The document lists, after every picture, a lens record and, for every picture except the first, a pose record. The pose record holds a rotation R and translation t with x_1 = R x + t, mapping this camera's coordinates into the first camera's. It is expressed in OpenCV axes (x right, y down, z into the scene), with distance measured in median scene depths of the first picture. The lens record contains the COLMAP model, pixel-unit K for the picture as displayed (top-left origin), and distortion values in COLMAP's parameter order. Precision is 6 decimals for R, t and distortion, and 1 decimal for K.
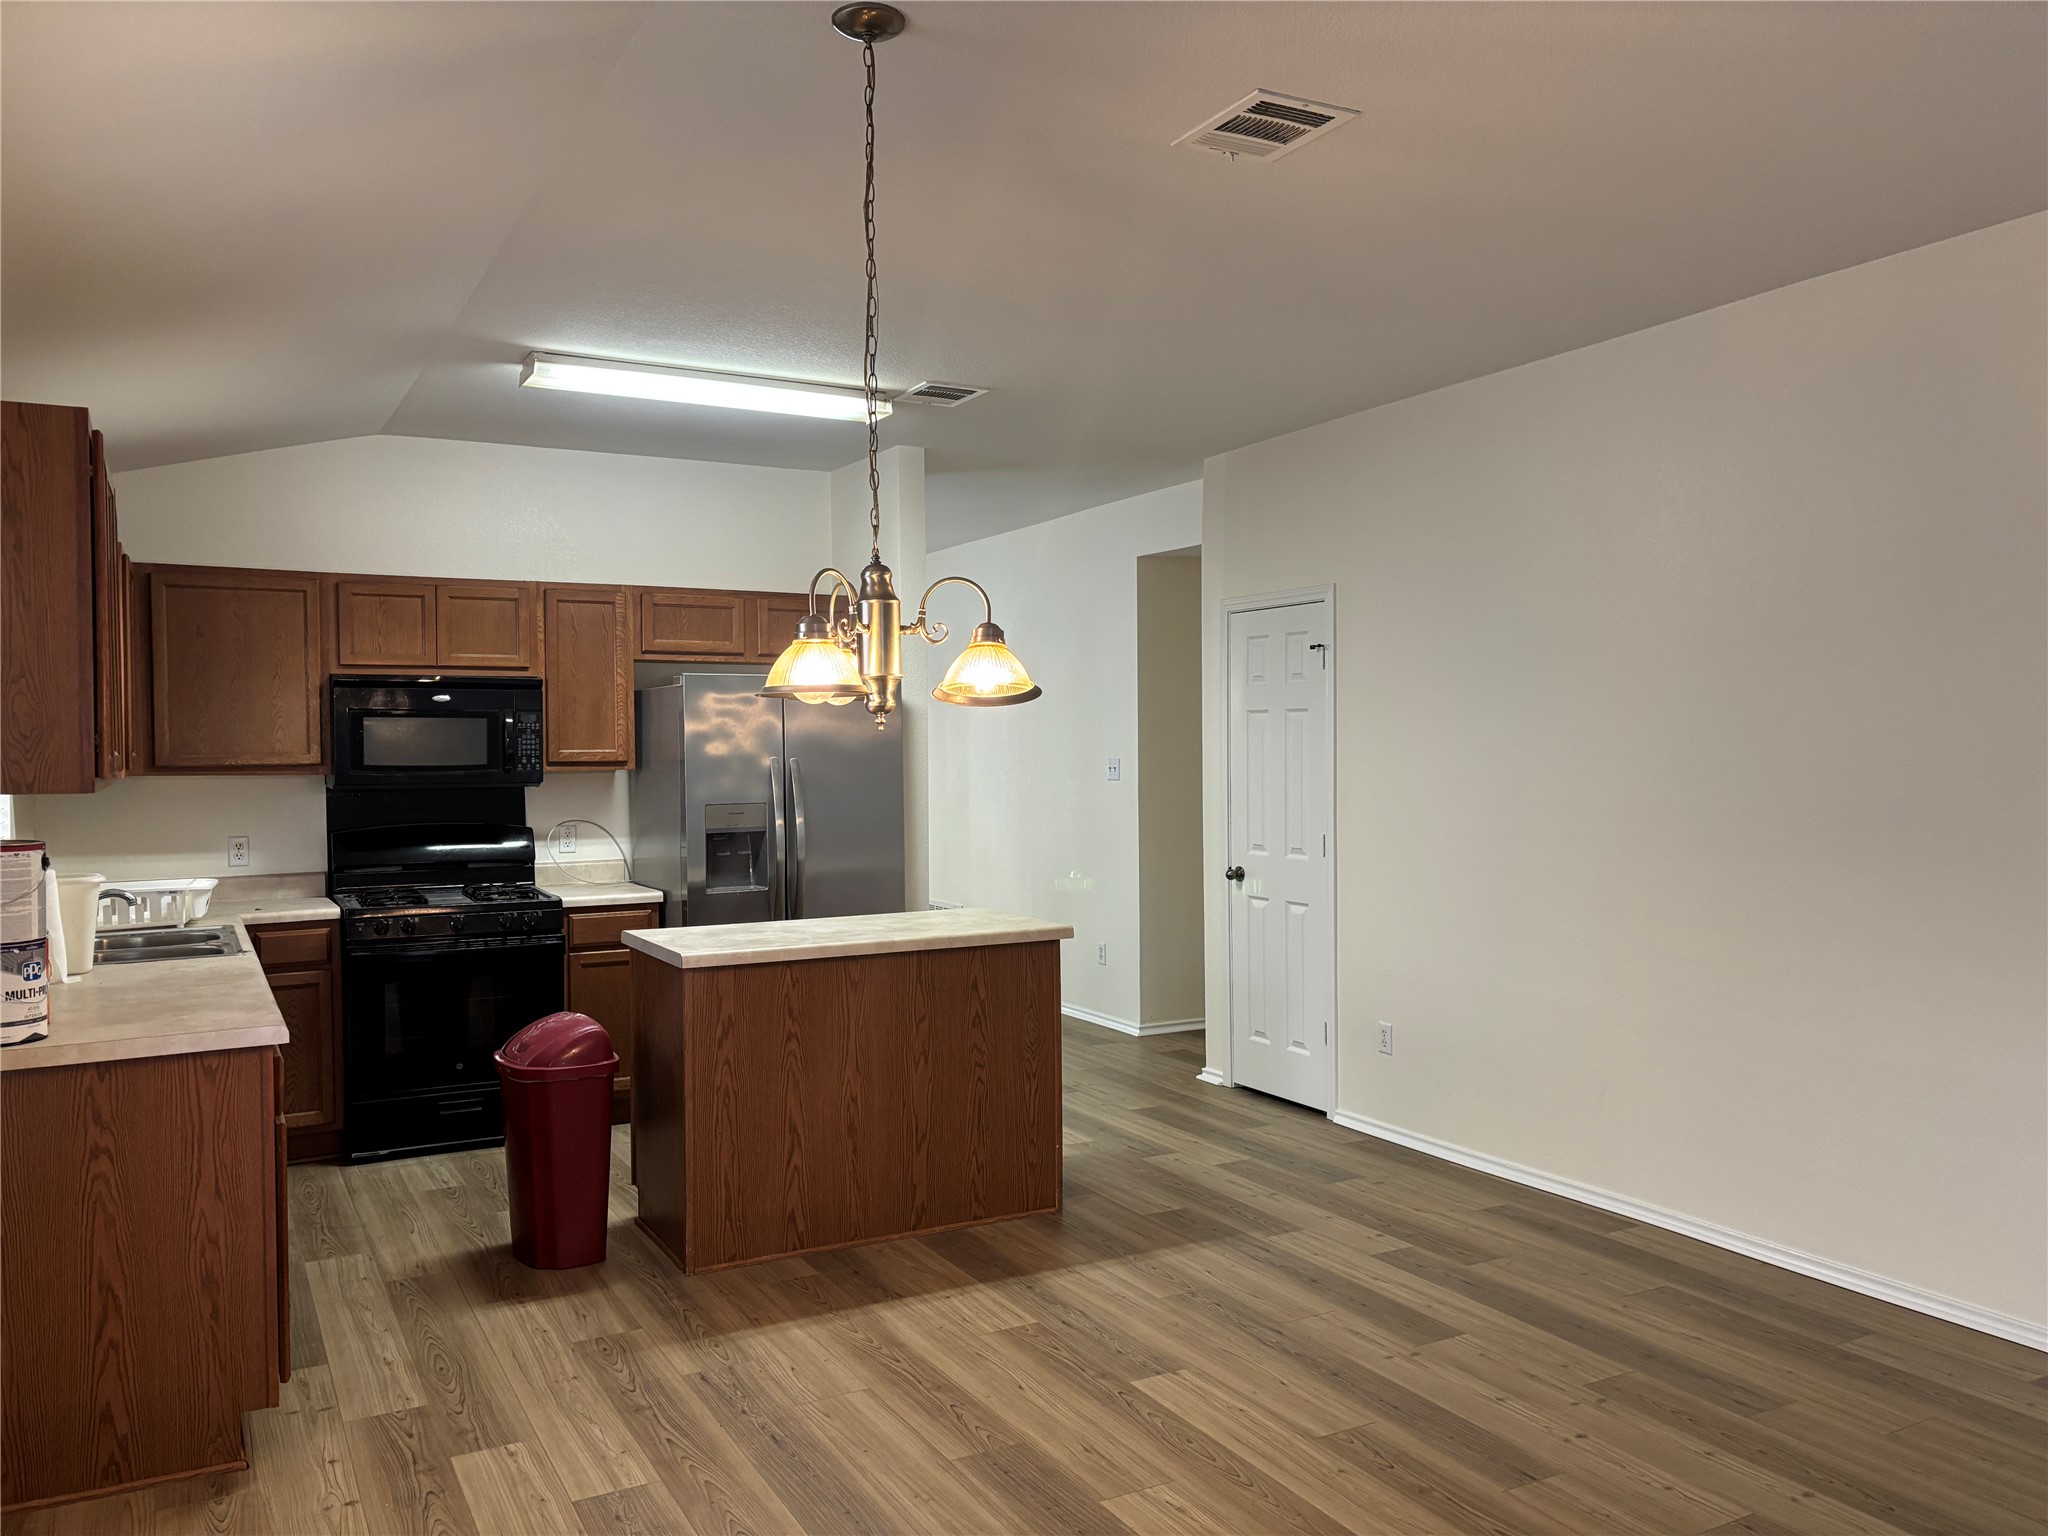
lens RADIAL K [[1552.8, 0, 1030.7], [0, 1552.8, 772.8], [0, 0, 1]] dist [0.031294, -0.007420]
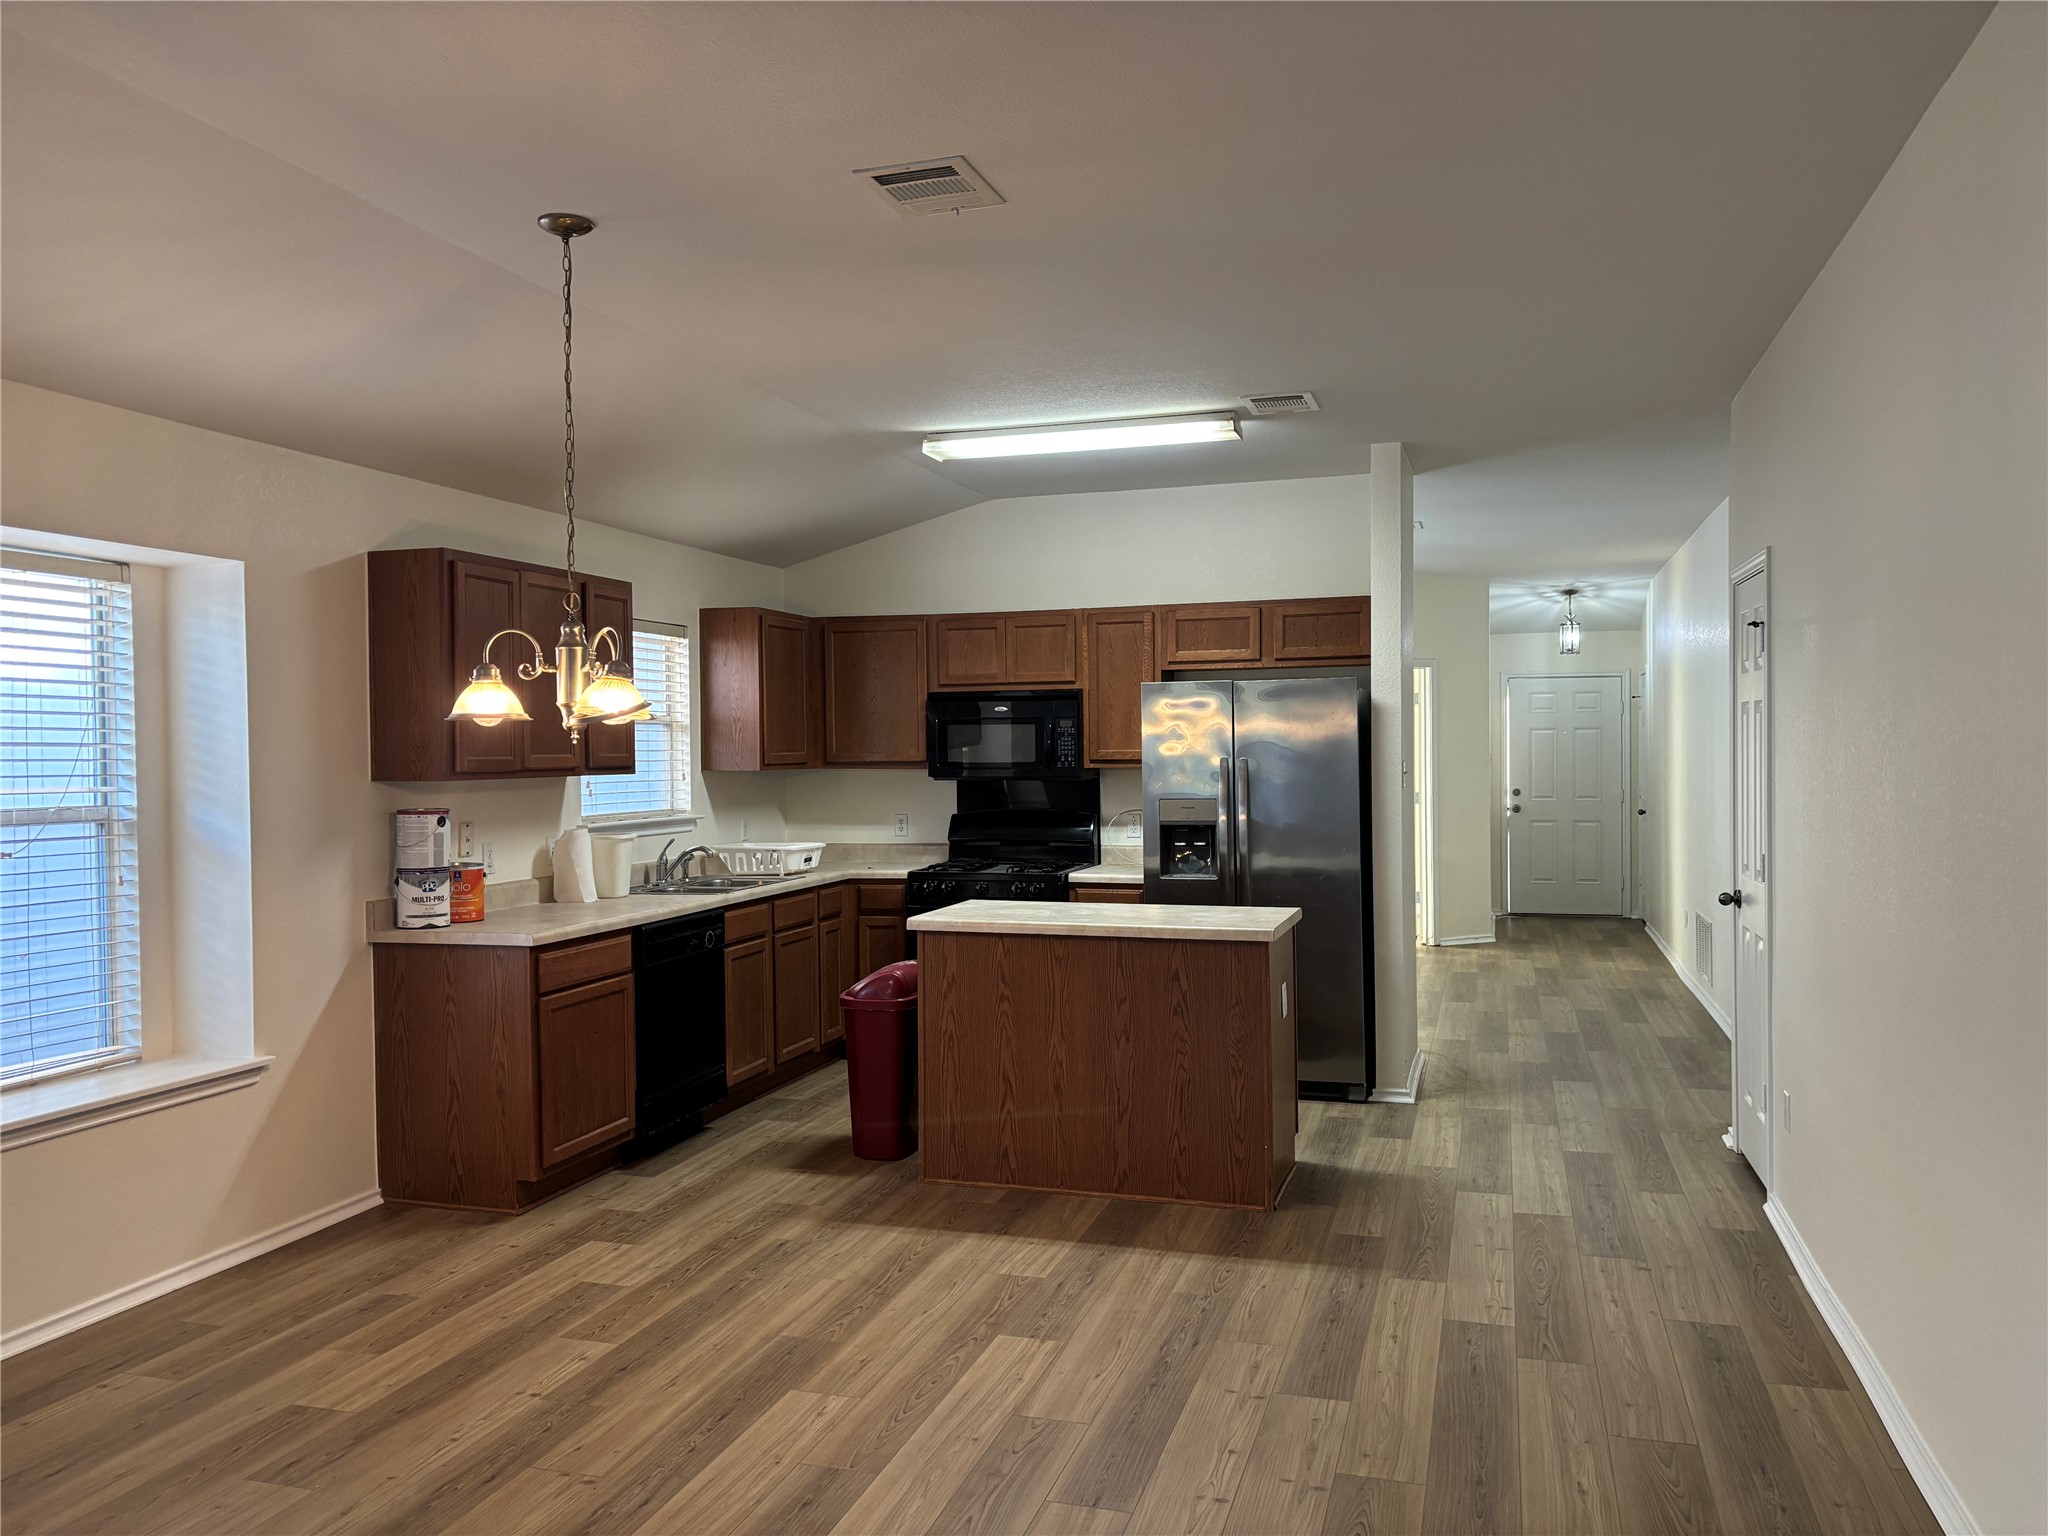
lens RADIAL K [[1552.8, 0, 1030.7], [0, 1552.8, 772.8], [0, 0, 1]] dist [0.031294, -0.007420]
pose [[0.698467, 0.012010, -0.715541, 0.707568], [-0.008193, 0.999928, 0.008785, -0.010521], [0.715595, -0.000273, 0.698515, 0.209416]]
